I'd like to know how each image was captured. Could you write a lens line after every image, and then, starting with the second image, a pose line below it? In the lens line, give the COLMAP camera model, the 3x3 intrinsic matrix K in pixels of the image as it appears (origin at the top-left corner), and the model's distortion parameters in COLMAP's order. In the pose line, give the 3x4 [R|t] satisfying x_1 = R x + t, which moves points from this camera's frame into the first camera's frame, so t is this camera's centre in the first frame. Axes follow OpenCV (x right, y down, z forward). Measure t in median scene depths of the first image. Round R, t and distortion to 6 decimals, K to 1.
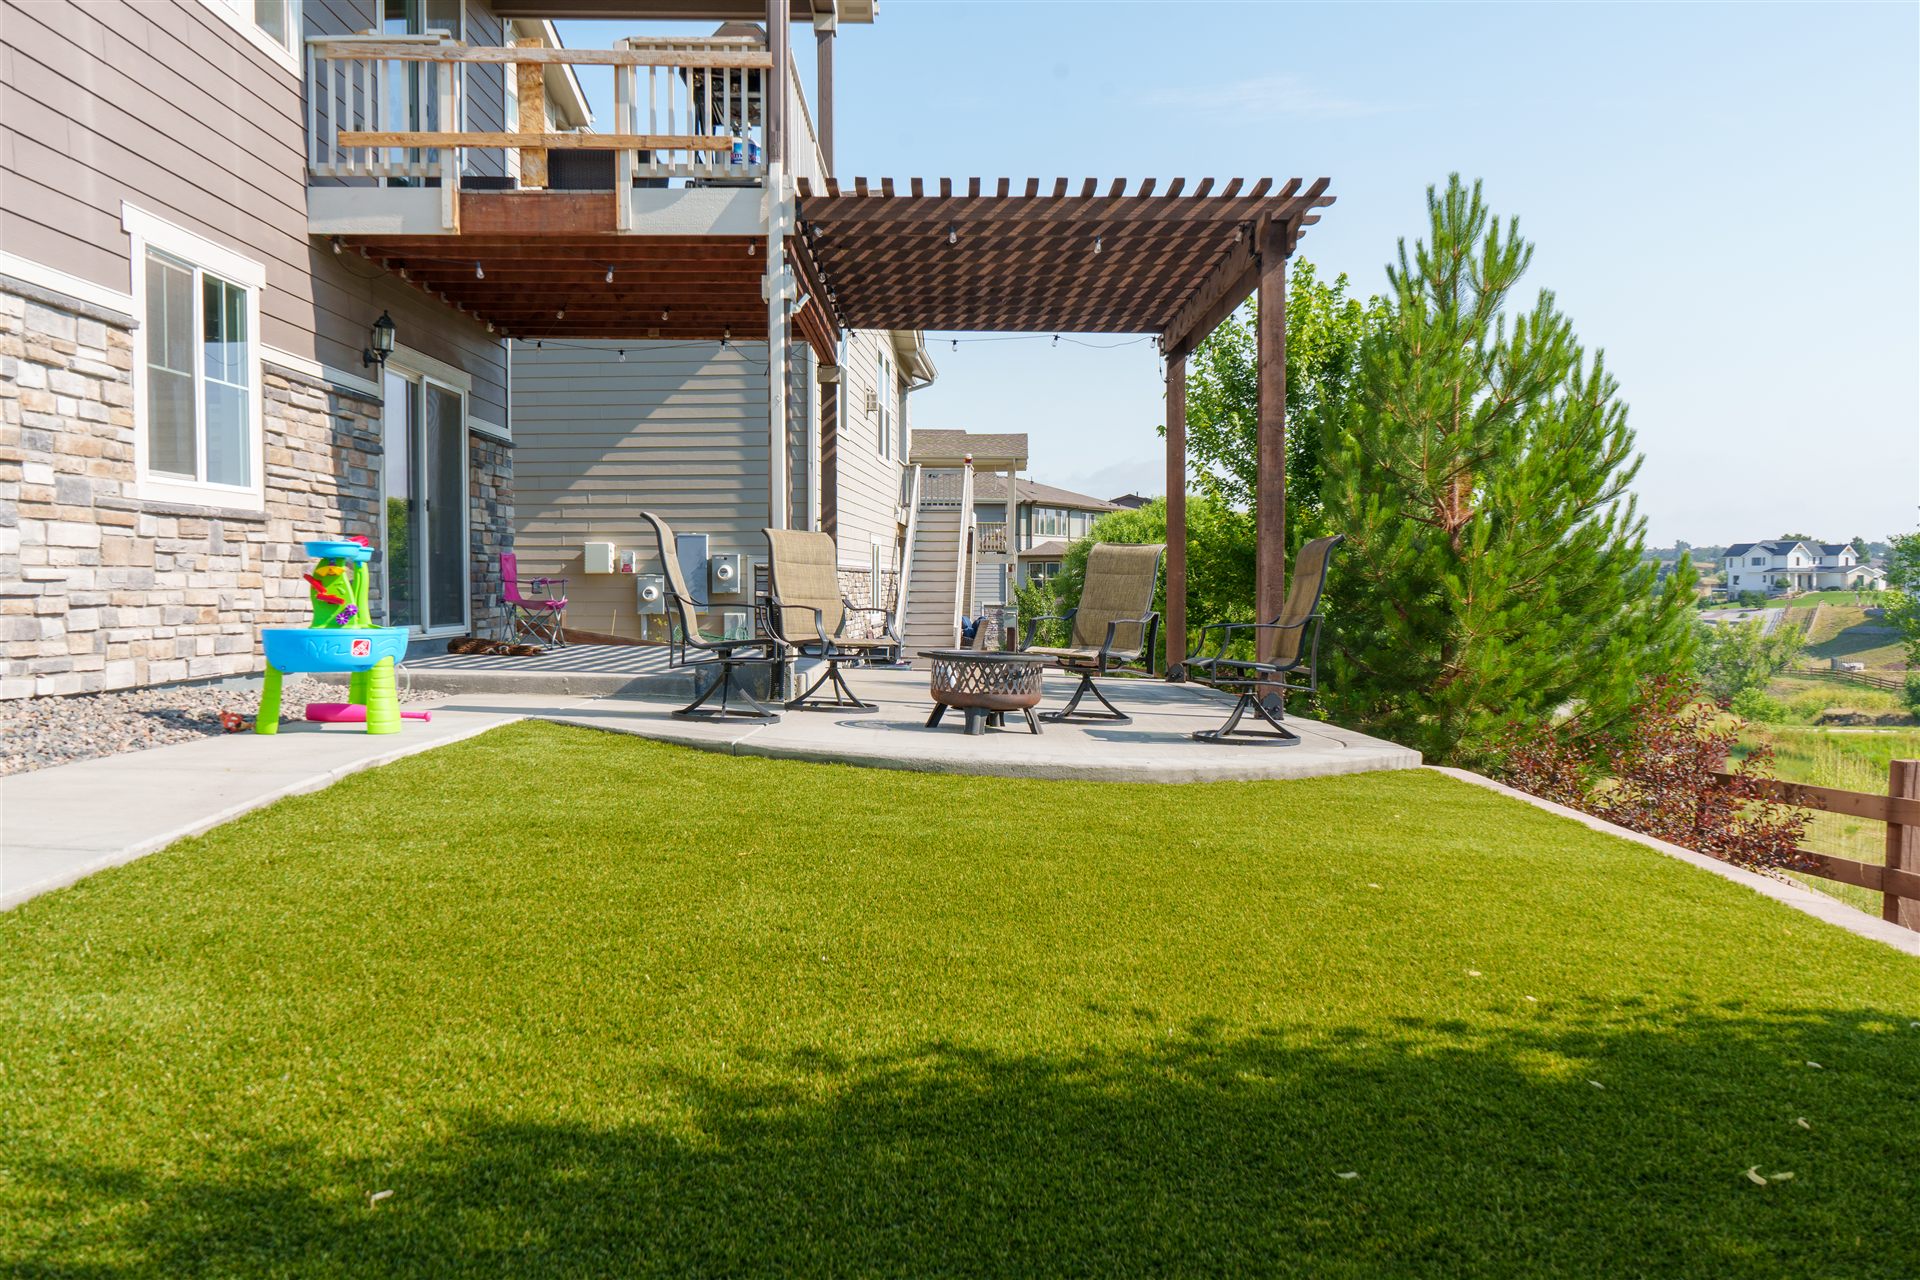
lens RADIAL K [[1510.9, 0, 965.4], [0, 1510.9, 637.8], [0, 0, 1]] dist [-0.010765, 0.002734]
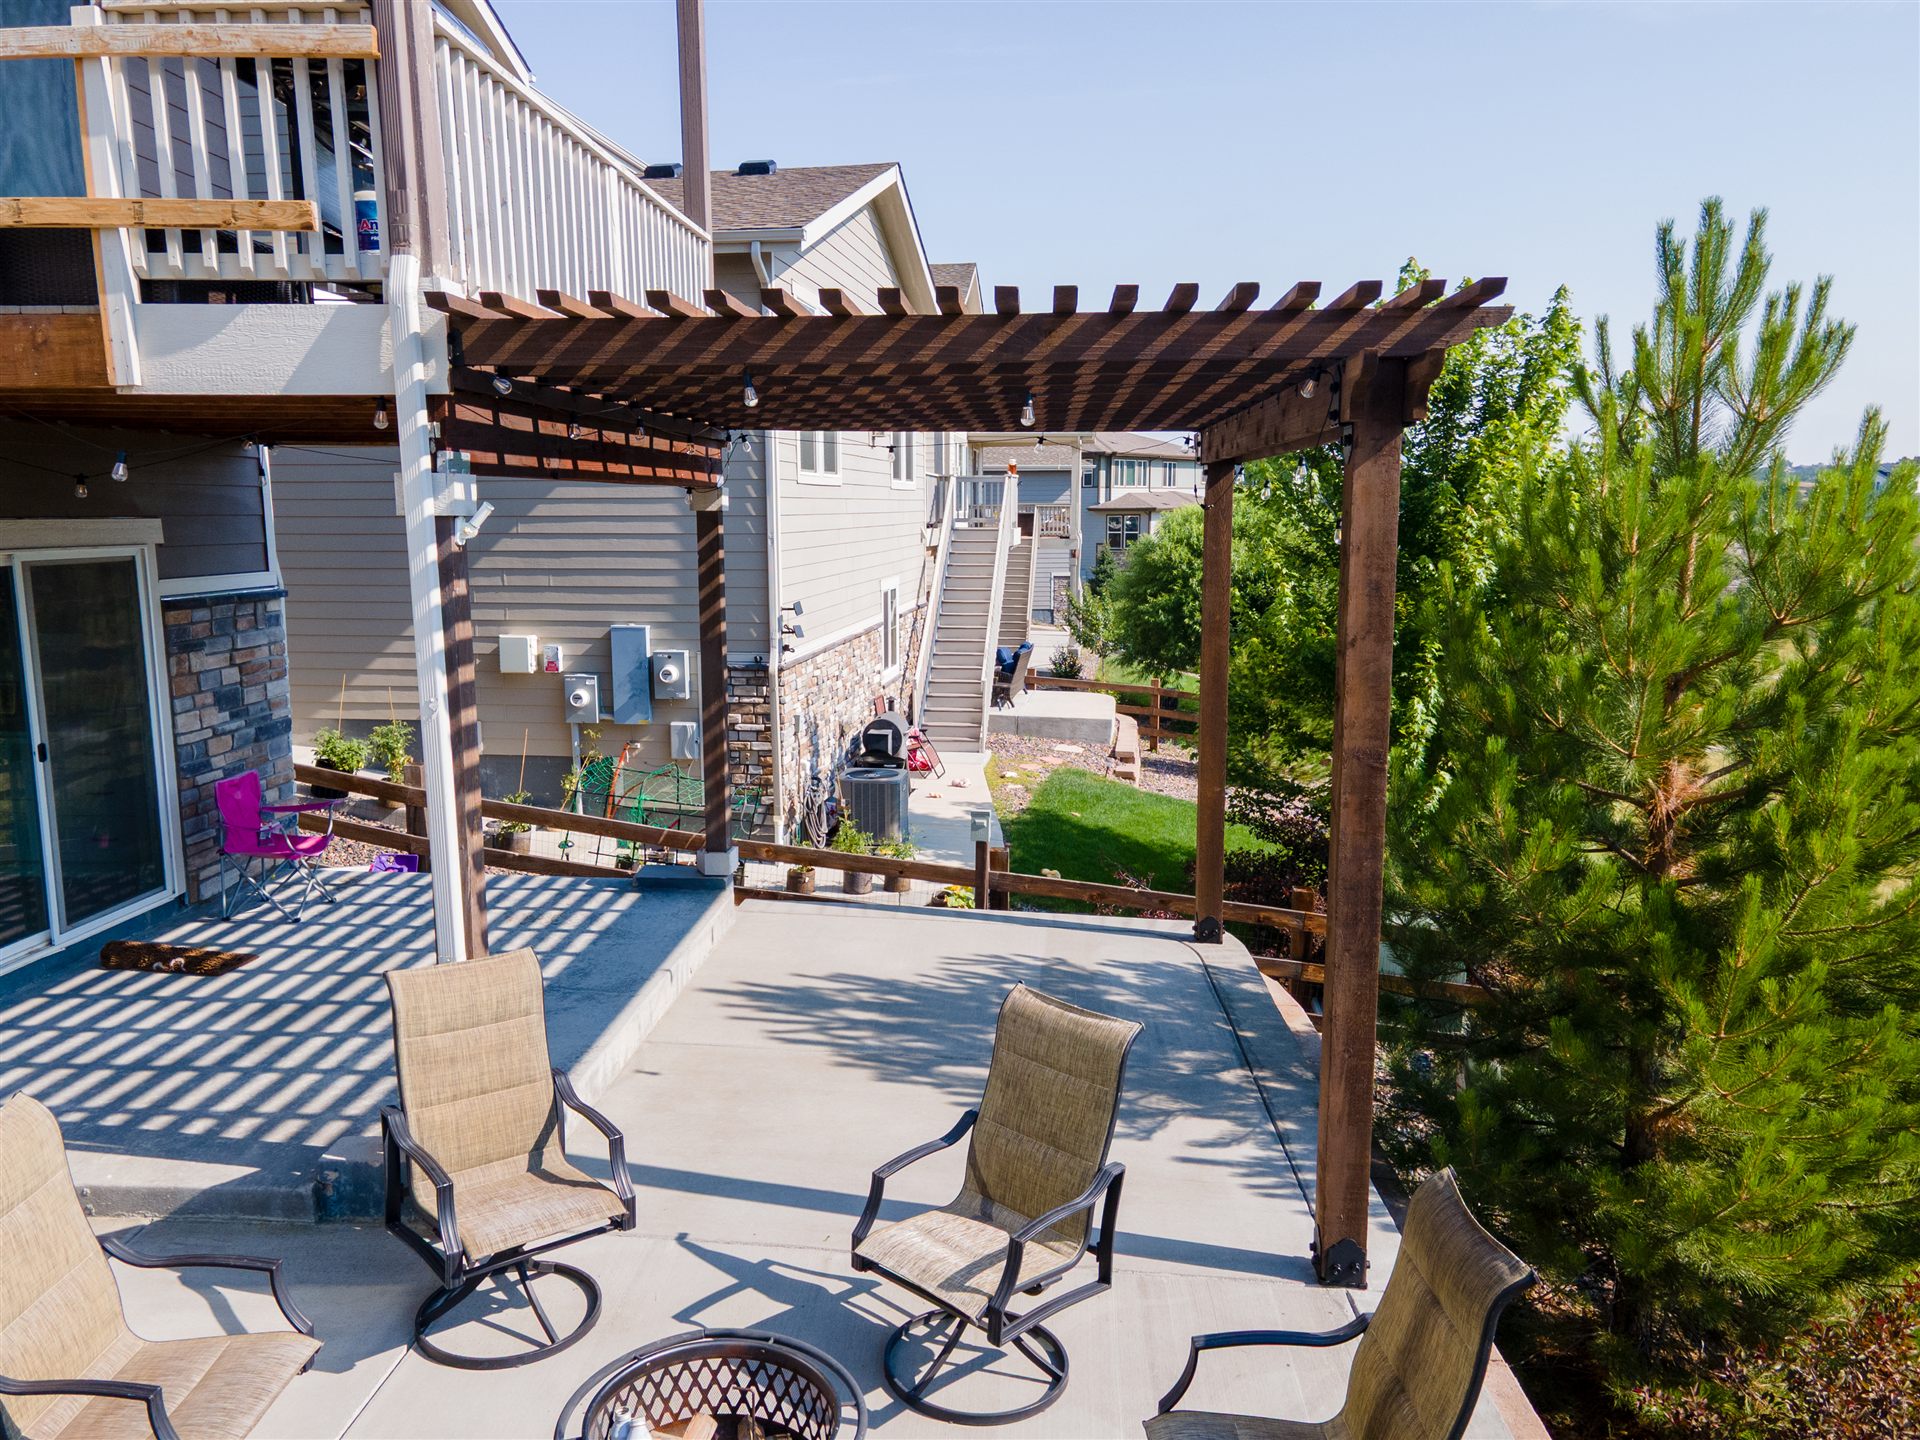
lens RADIAL K [[1413.4, 0, 952.2], [0, 1413.4, 721.6], [0, 0, 1]] dist [0.037667, 0.006748]
pose [[0.997233, 0.009270, -0.073754, 0.087683], [-0.000800, 0.993475, 0.114044, -0.186669], [0.074330, -0.113669, 0.990734, 0.452018]]
